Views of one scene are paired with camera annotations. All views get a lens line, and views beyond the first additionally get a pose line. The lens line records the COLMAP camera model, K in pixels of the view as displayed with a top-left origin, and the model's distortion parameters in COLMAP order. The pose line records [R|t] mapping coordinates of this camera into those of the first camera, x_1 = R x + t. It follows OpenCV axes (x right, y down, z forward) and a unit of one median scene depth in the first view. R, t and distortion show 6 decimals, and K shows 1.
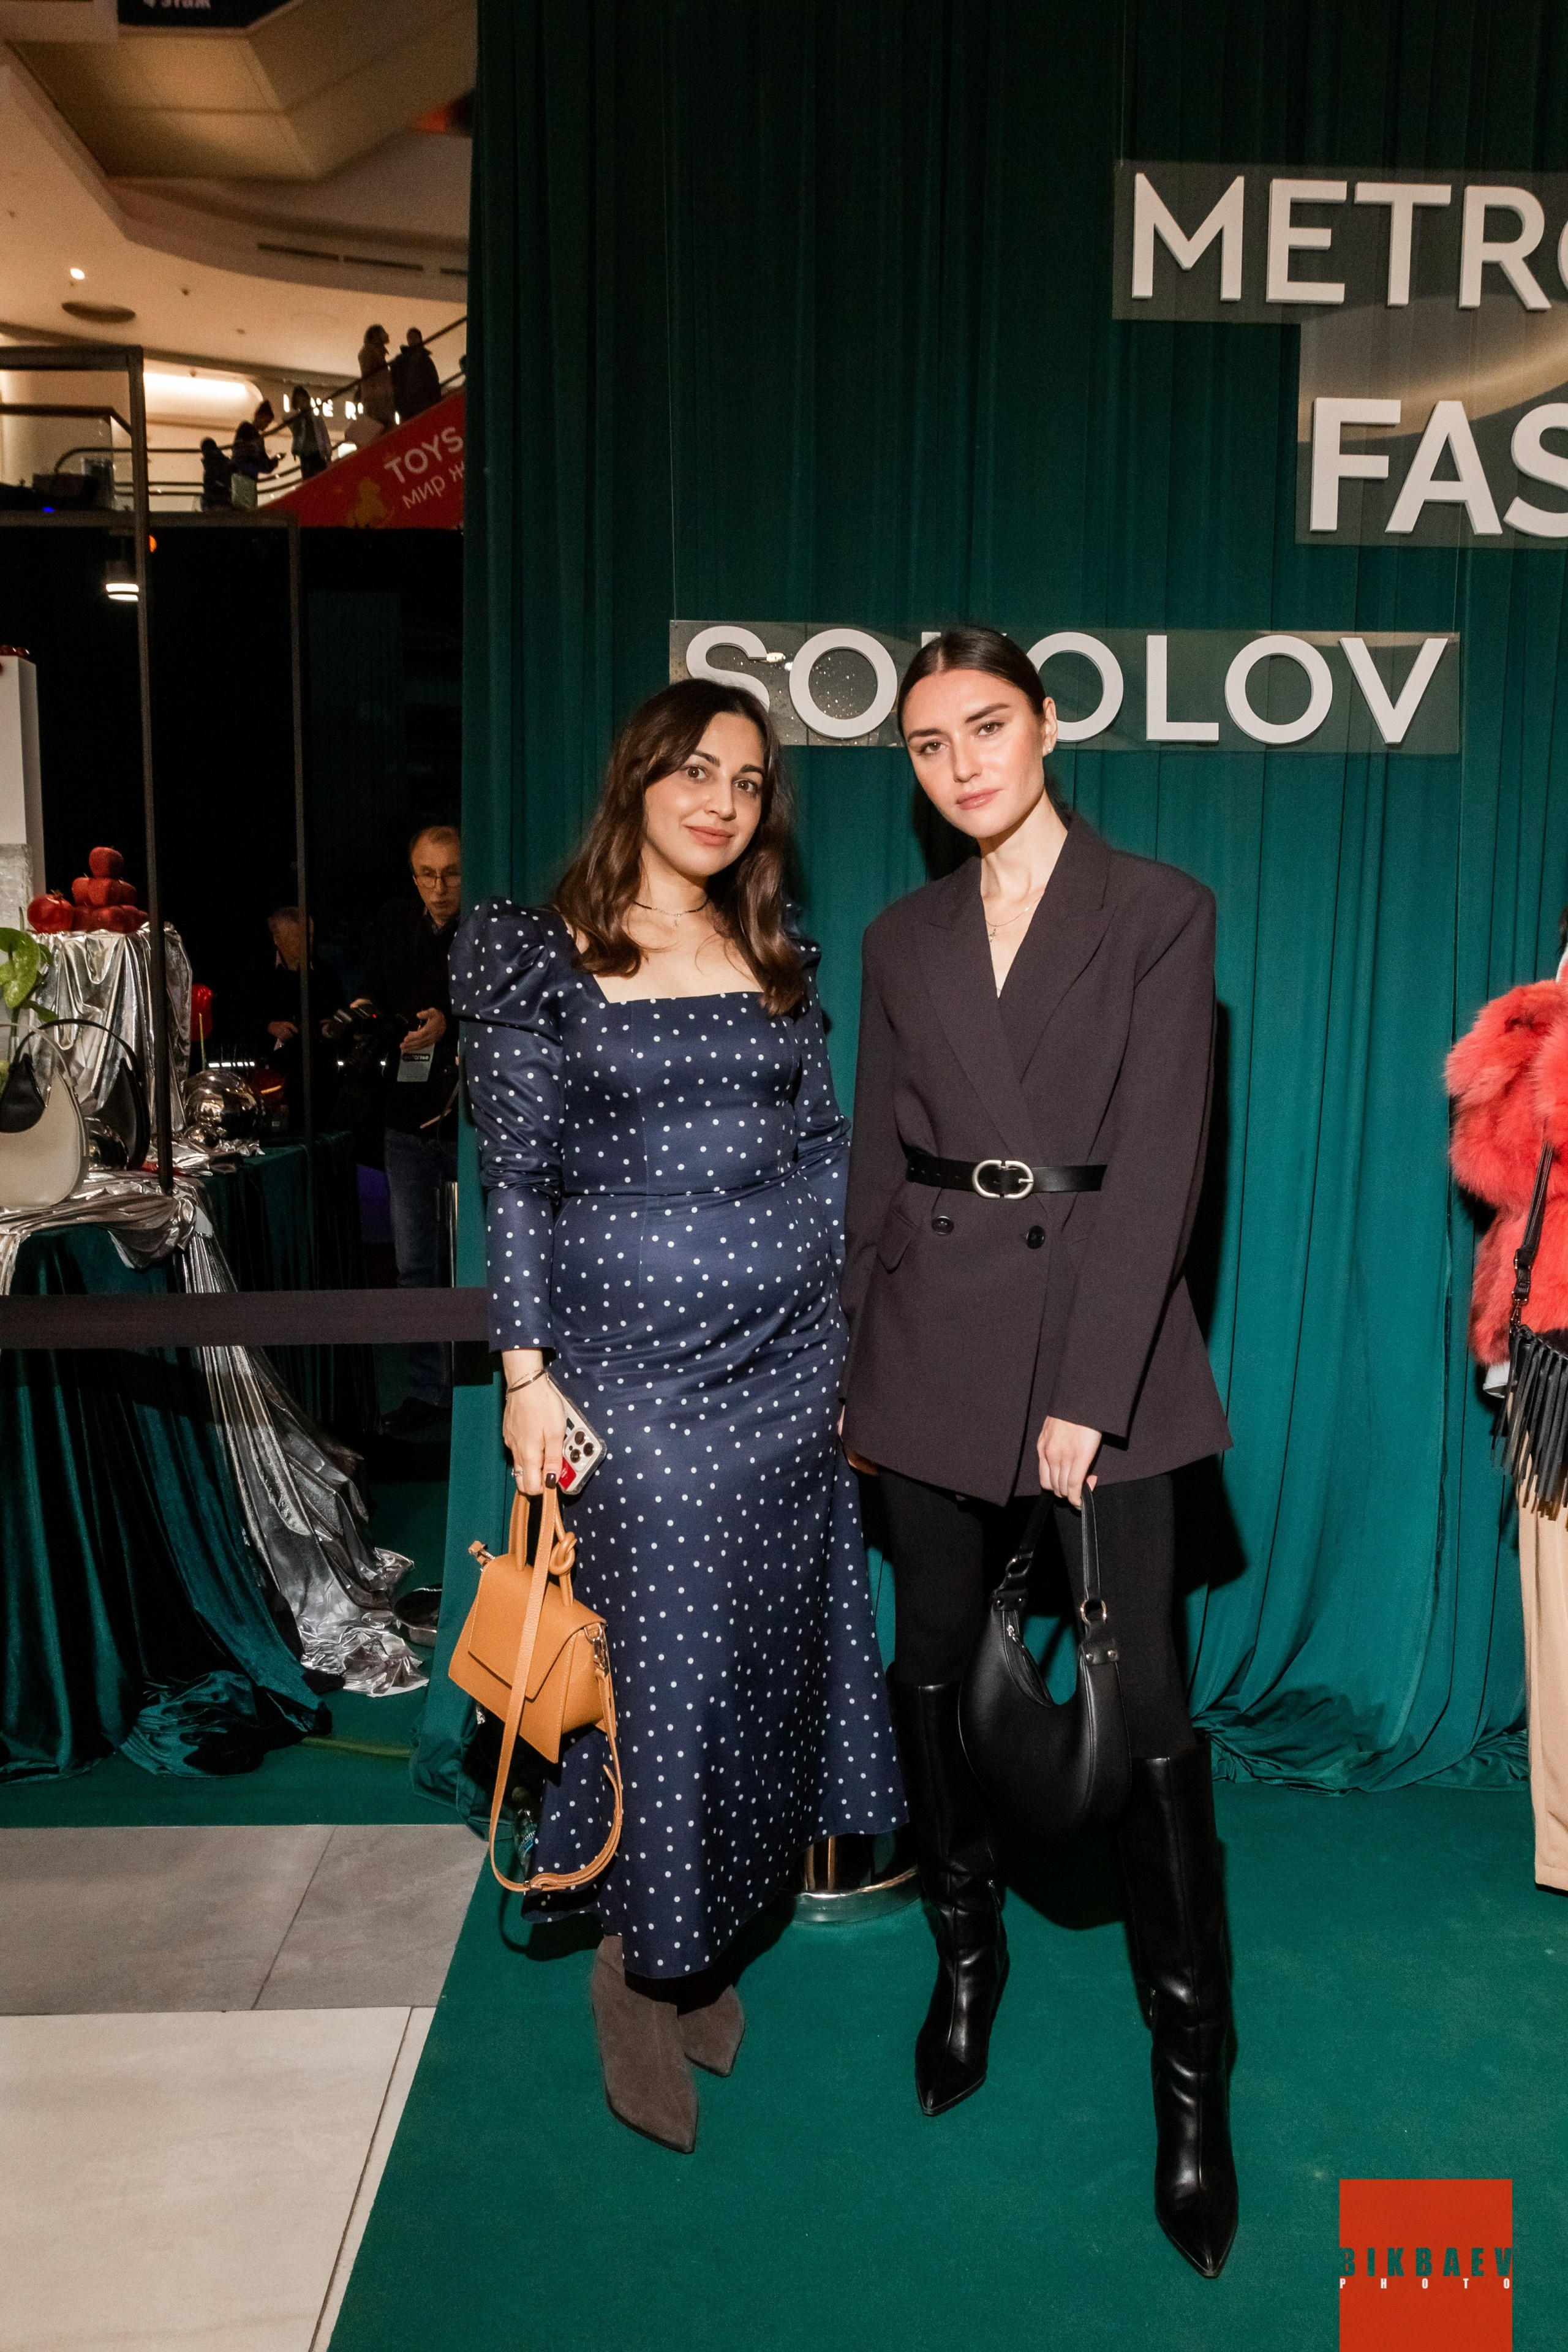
lens RADIAL K [[1710.6, 0, 791.3], [0, 1710.6, 1172.7], [0, 0, 1]] dist [-0.038301, 0.040254]
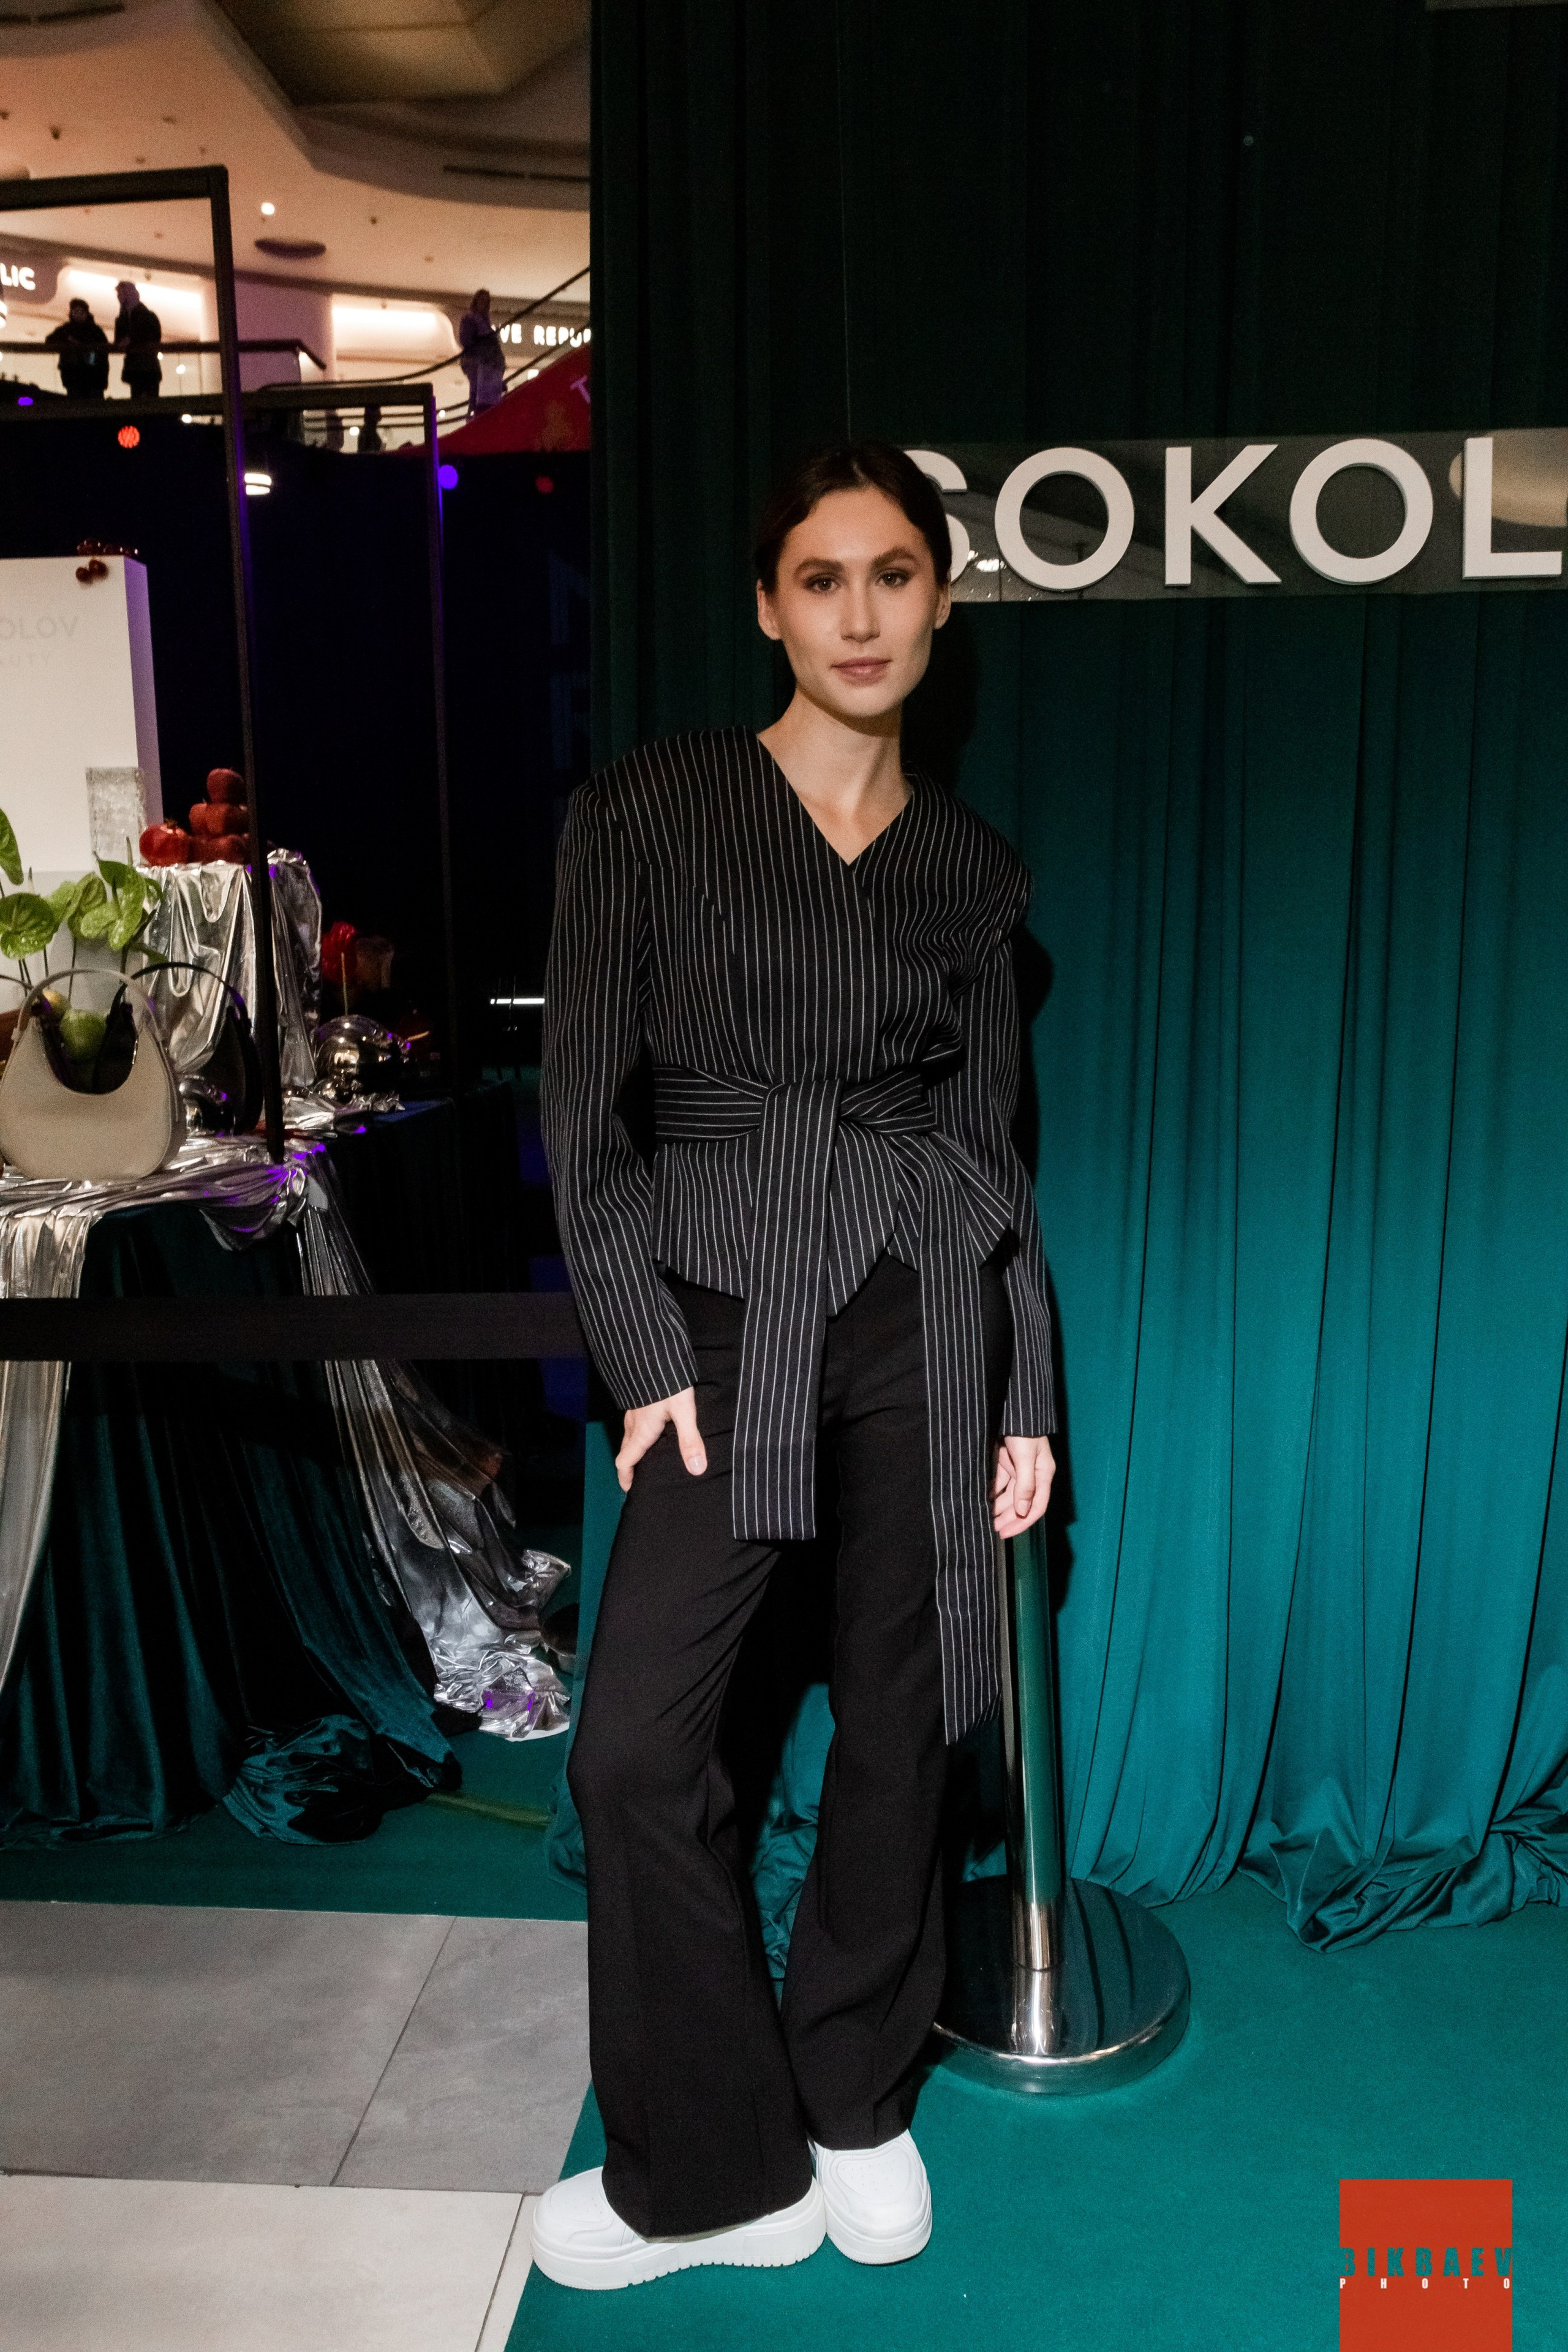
lens RADIAL K [[1710.6, 0, 800.0], [0, 1710.6, 1172.3], [0, 0, 1]] dist [-0.038301, 0.040254]
pose [[0.993797, -0.001067, -0.111208, -0.003242], [0.005484, 0.999208, 0.039423, -0.018289], [0.111078, -0.039788, 0.993015, 0.195678]]
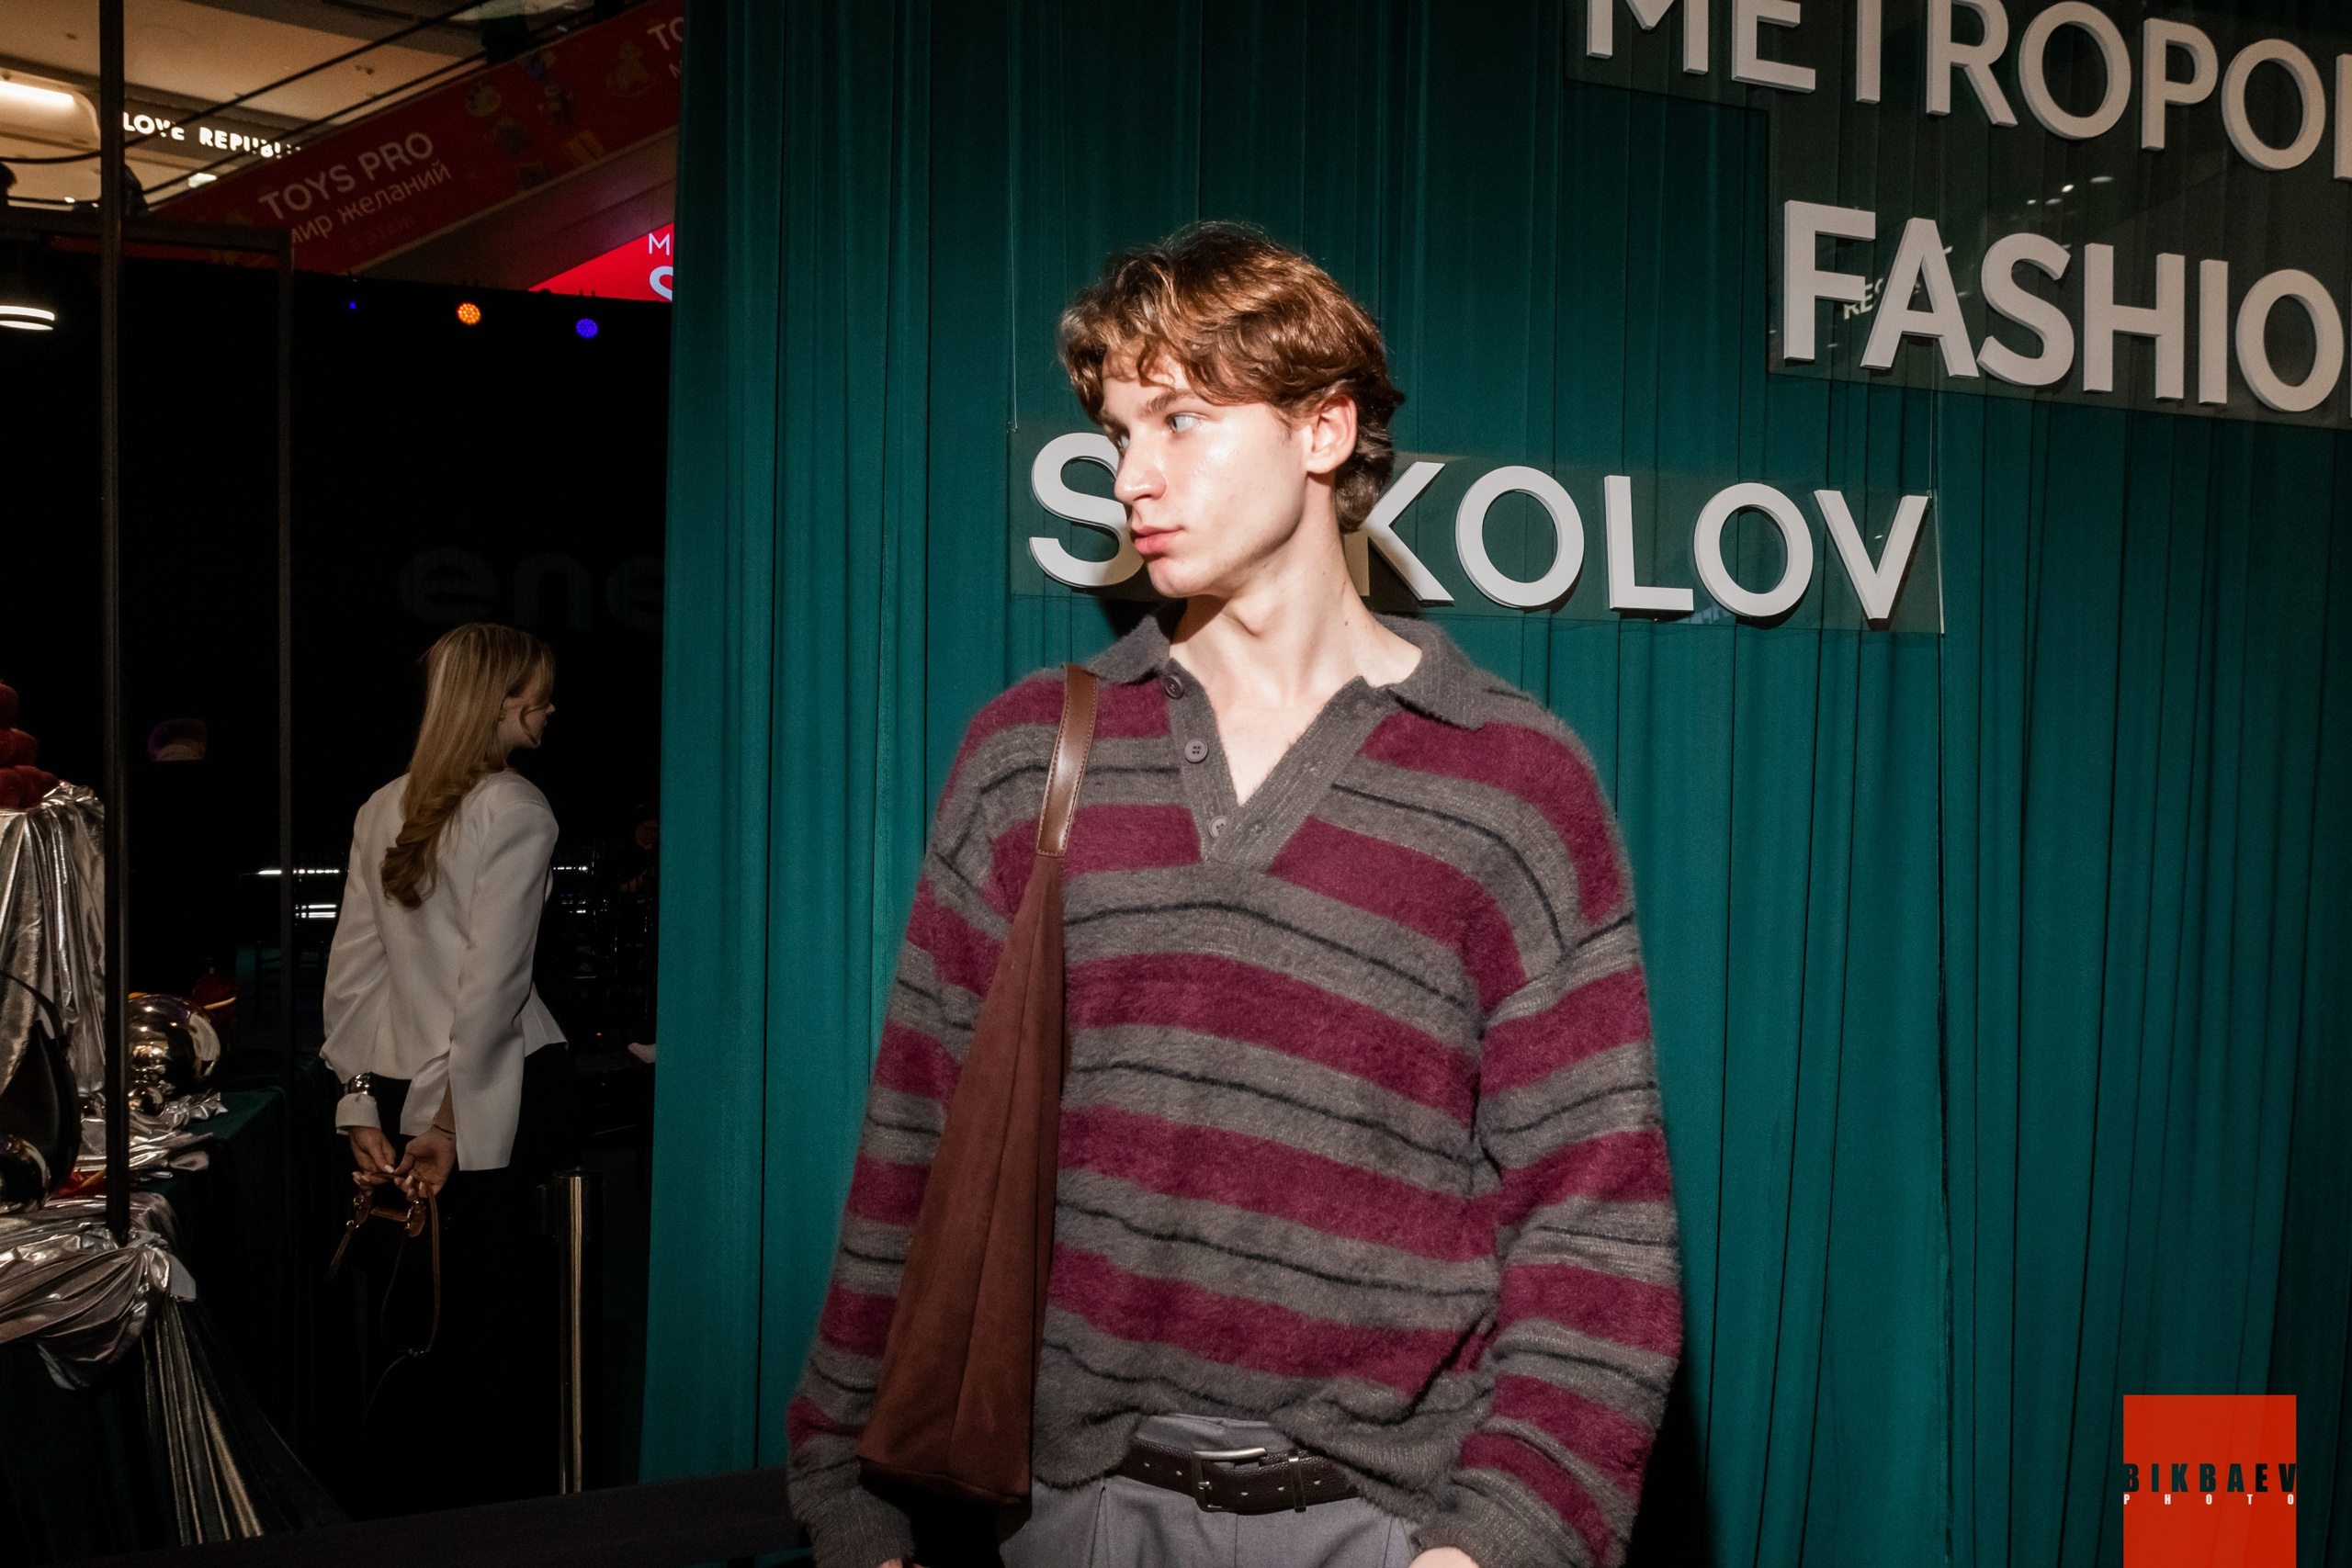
lens RADIAL K [[1710.5, 0, 1167.9], [0, 1710.5, 788.9], [0, 0, 1]] dist [-0.038301, 0.040254]
pose [[0.960981, -0.002420, 0.276603, -0.197923], [0.027948, 0.995694, -0.088387, -0.108590], [-0.275198, 0.092669, 0.956911, 0.319914]]
